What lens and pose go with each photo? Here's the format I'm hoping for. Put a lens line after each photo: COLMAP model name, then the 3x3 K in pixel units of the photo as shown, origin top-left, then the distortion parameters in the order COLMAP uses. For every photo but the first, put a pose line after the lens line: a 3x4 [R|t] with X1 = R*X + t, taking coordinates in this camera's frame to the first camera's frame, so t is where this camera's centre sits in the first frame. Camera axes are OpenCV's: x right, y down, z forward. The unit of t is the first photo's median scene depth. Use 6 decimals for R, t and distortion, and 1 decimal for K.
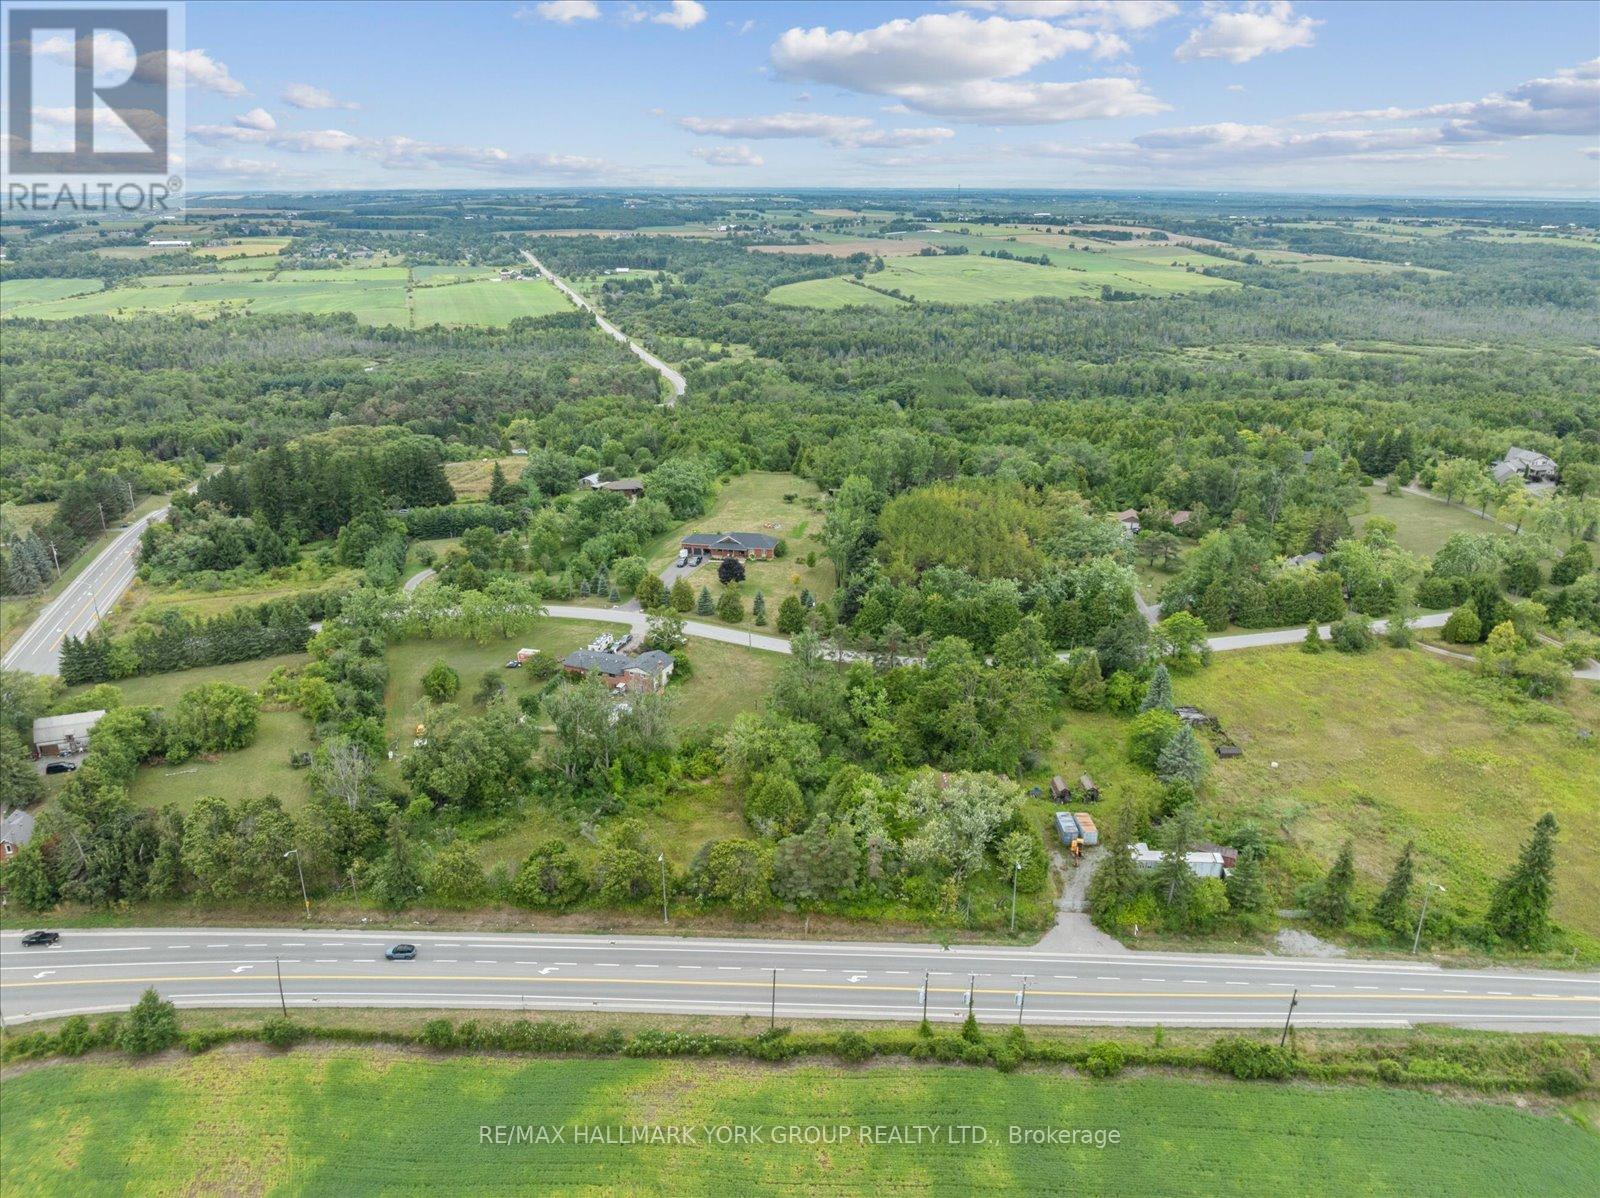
lens RADIAL K [[1123.6, 0, 804.4], [0, 1123.6, 602.4], [0, 0, 1]] dist [-0.054034, 0.025346]
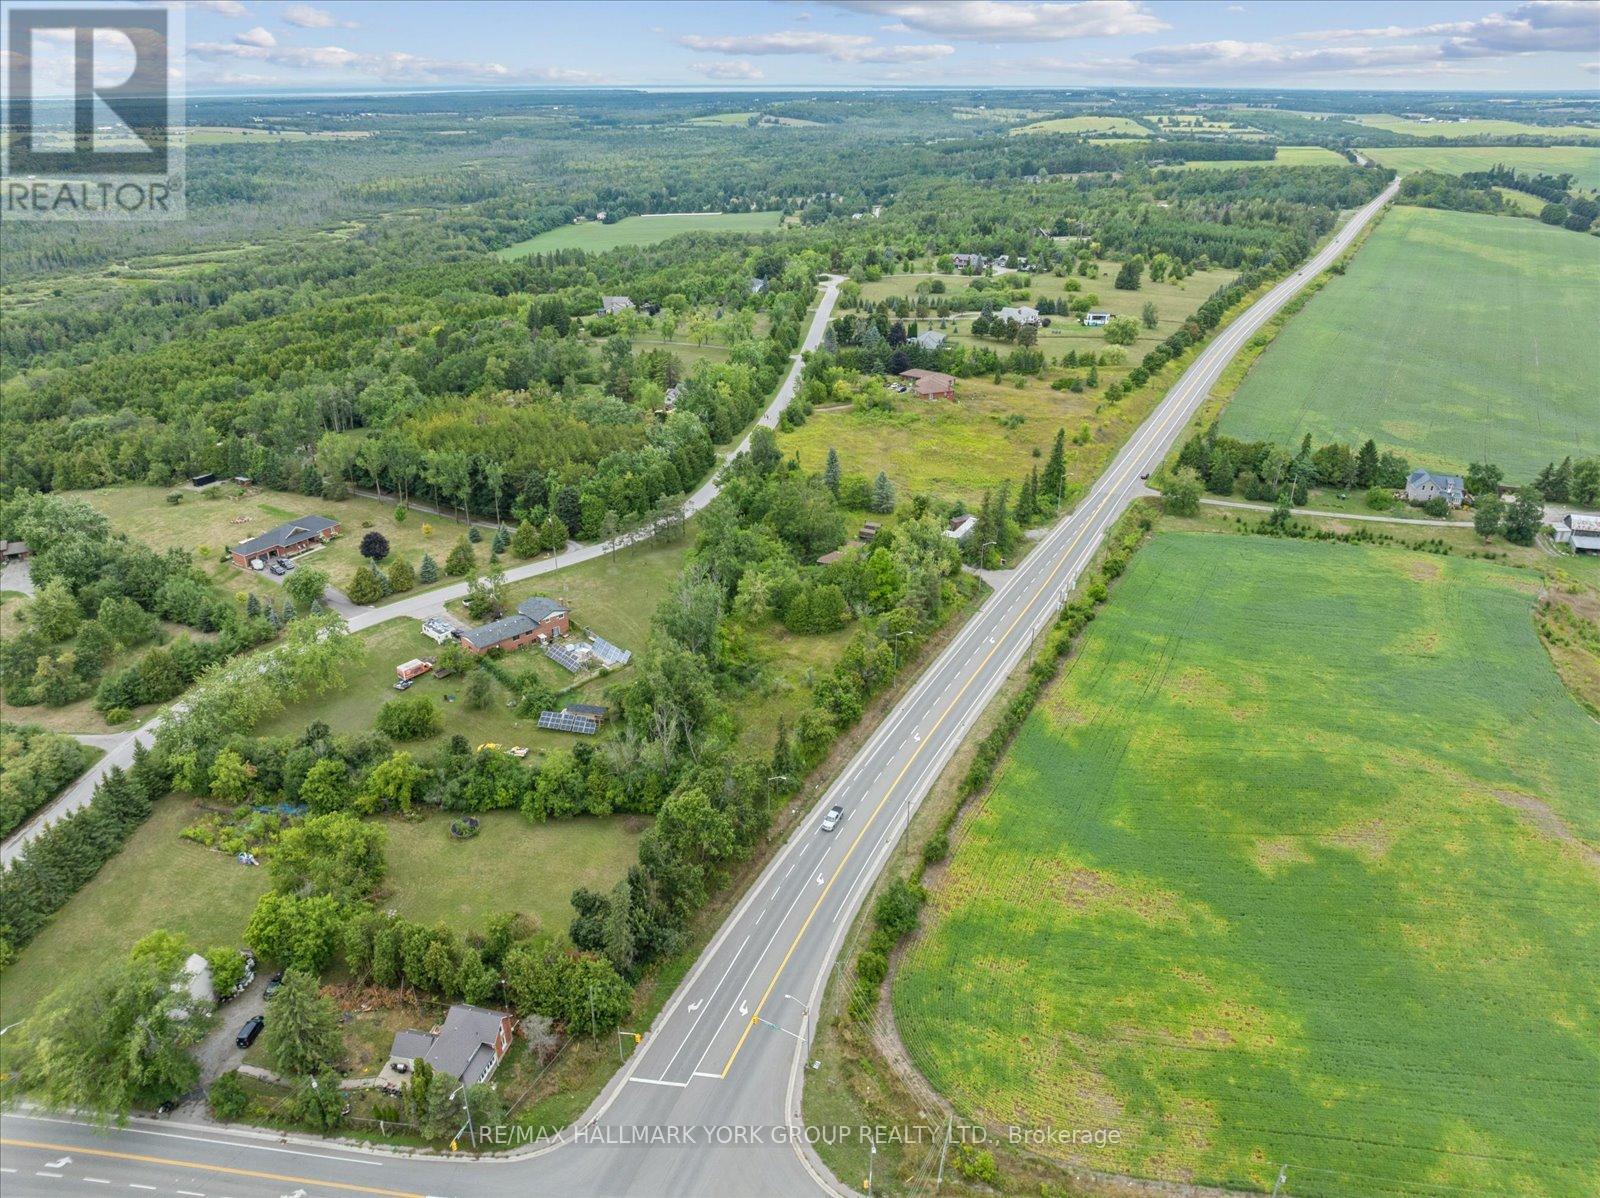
lens RADIAL K [[1123.6, 0, 802.7], [0, 1123.6, 594.9], [0, 0, 1]] dist [-0.054034, 0.025346]
pose [[0.413401, -0.387499, 0.823980, -0.953061], [0.325868, 0.907953, 0.263498, -0.162378], [-0.850241, 0.159578, 0.501623, 0.293798]]
